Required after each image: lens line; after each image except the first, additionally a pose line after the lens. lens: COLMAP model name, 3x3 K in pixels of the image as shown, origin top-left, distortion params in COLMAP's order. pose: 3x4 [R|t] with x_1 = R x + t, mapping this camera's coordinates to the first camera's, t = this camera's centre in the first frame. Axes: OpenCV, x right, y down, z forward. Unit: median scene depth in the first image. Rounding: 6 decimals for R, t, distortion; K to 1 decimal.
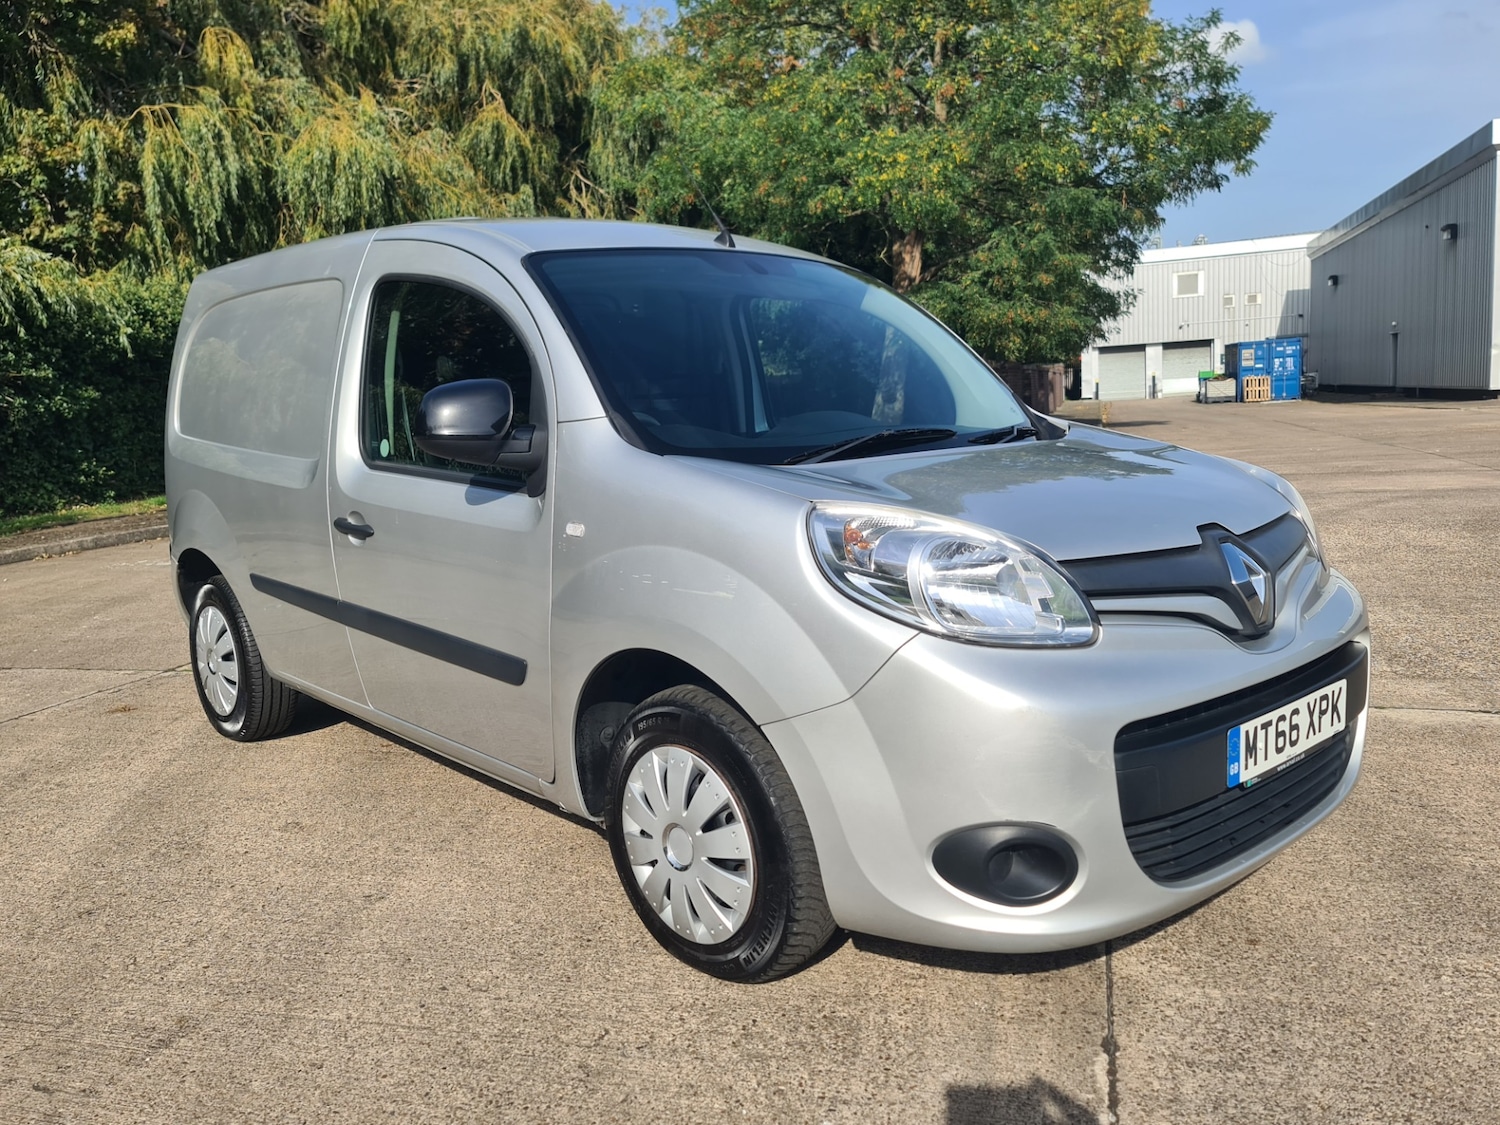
lens RADIAL K [[1144.1, 0, 760.6], [0, 1144.1, 588.5], [0, 0, 1]] dist [0.041393, -0.002734]
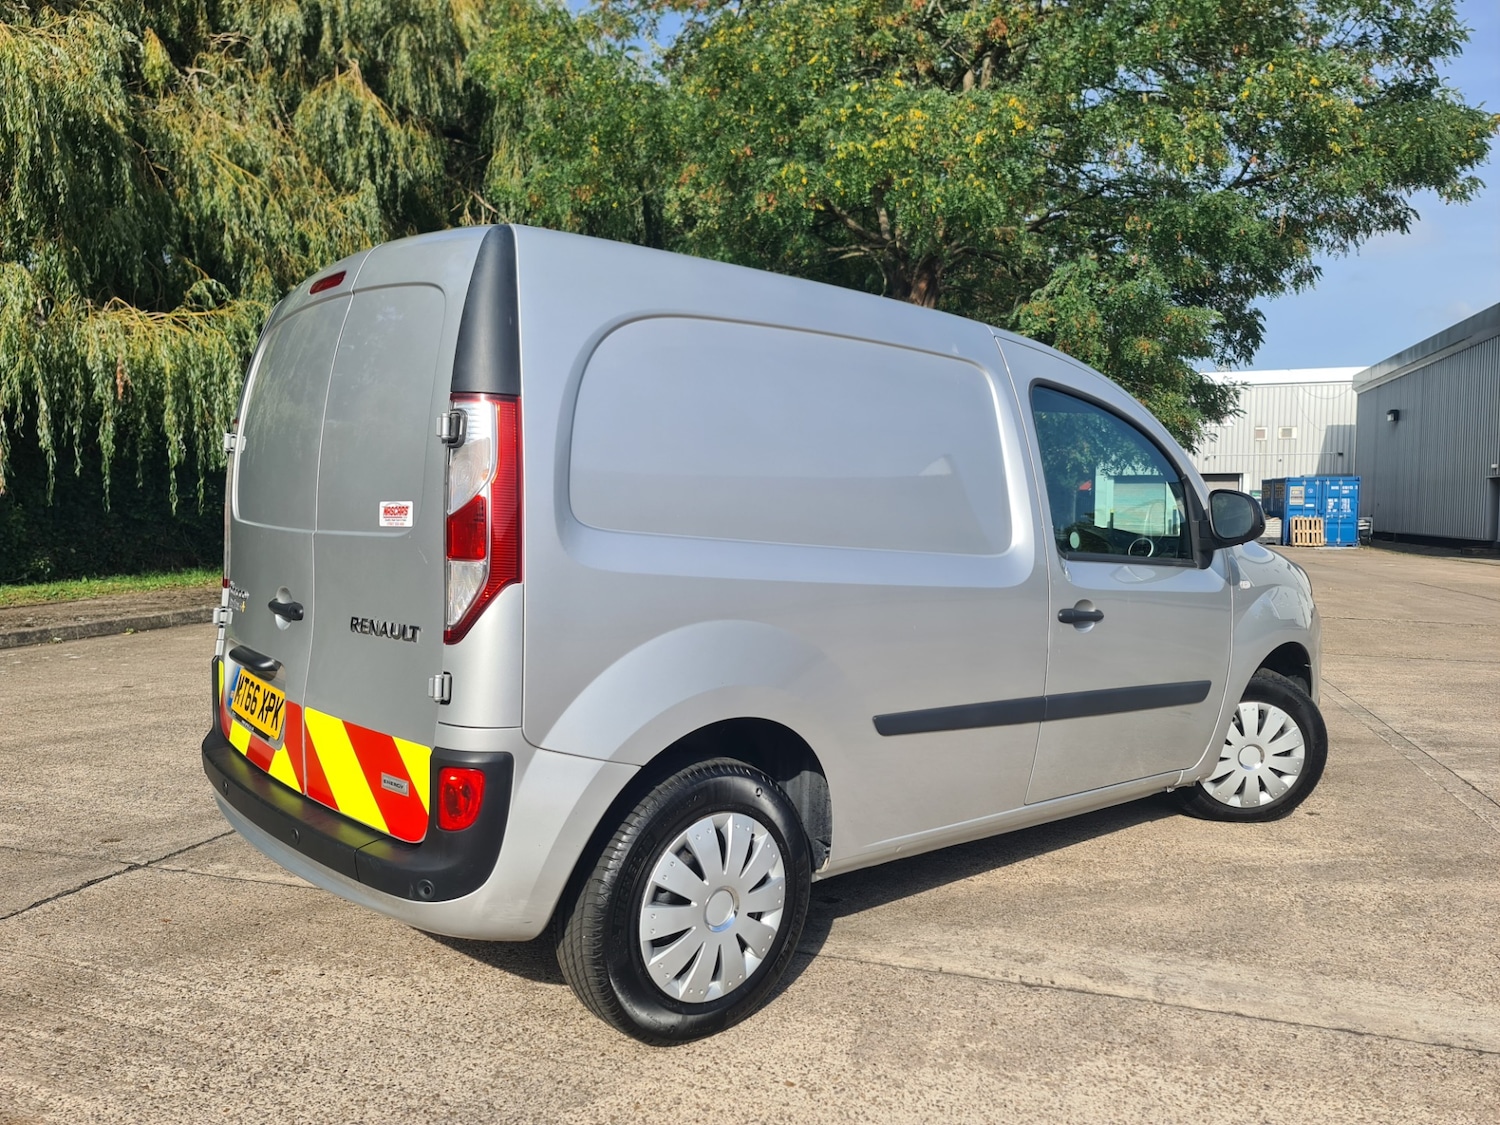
lens RADIAL K [[1082.5, 0, 751.5], [0, 1082.5, 565.1], [0, 0, 1]] dist [0.122622, -0.124048]
pose [[0.998043, 0.062186, -0.006633, 0.052243], [-0.062538, 0.992048, -0.109222, -0.075255], [-0.000212, 0.109423, 0.993995, 0.425978]]
